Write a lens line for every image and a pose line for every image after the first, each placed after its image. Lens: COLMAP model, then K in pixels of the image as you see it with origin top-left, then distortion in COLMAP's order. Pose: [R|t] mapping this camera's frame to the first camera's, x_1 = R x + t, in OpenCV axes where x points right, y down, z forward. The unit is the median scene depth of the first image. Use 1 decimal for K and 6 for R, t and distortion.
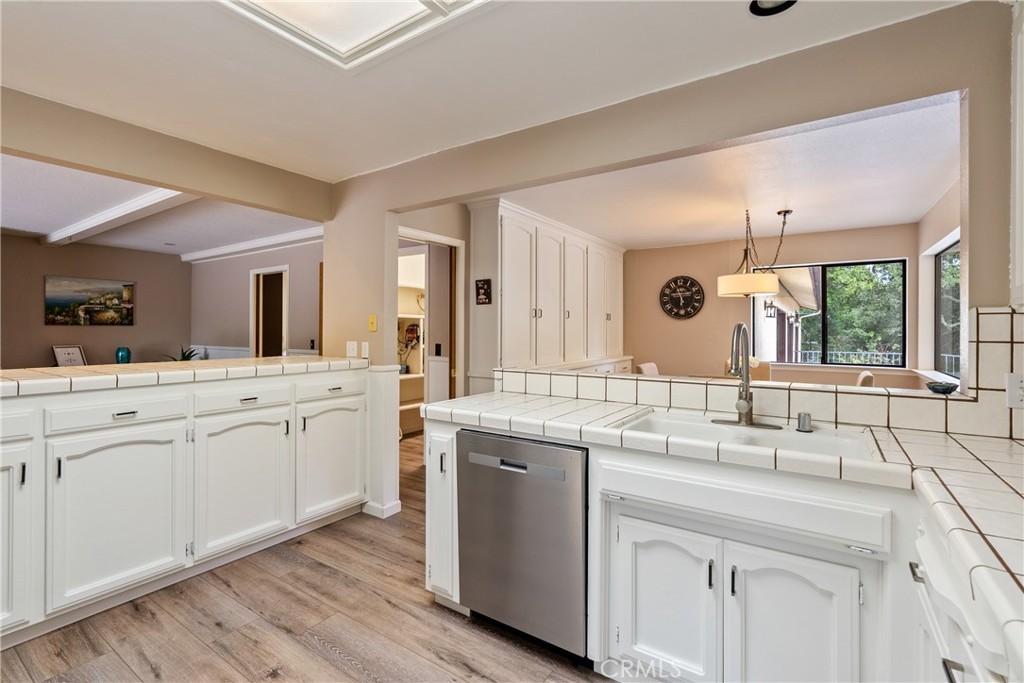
lens RADIAL K [[468.2, 0, 512.5], [0, 468.2, 329.0], [0, 0, 1]] dist [-0.002129, -0.000062]
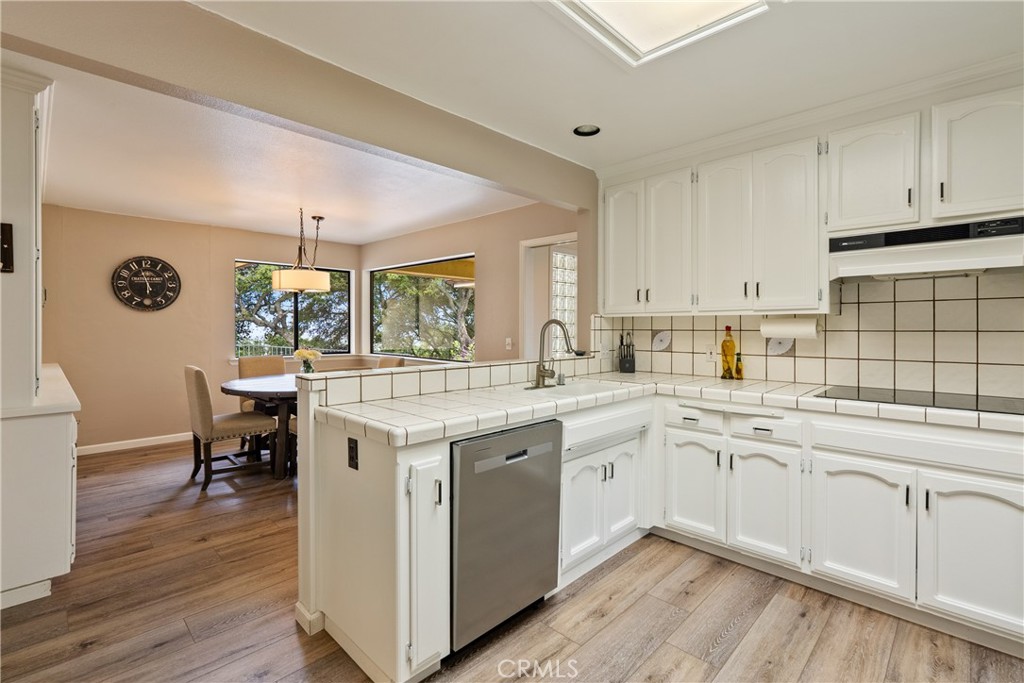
lens RADIAL K [[468.2, 0, 512.5], [0, 468.2, 329.0], [0, 0, 1]] dist [-0.002129, -0.000062]
pose [[0.179559, -0.007296, 0.983720, -0.427321], [-0.002586, 0.999966, 0.007888, 0.002330], [-0.983744, -0.003961, 0.179534, 0.351688]]
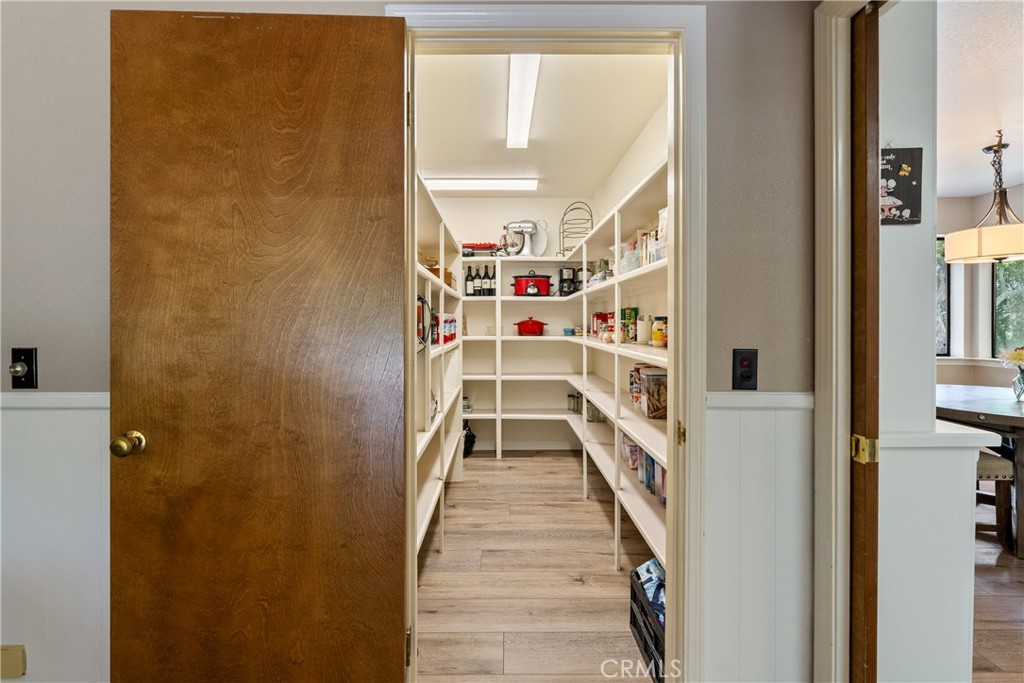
lens RADIAL K [[457.6, 0, 499.0], [0, 457.6, 321.0], [0, 0, 1]] dist [-0.000077, 0.000033]
pose [[0.830773, -0.000611, 0.556610, -0.444633], [-0.003468, 0.999974, 0.006274, 0.013086], [-0.556600, -0.007142, 0.830750, 0.843873]]
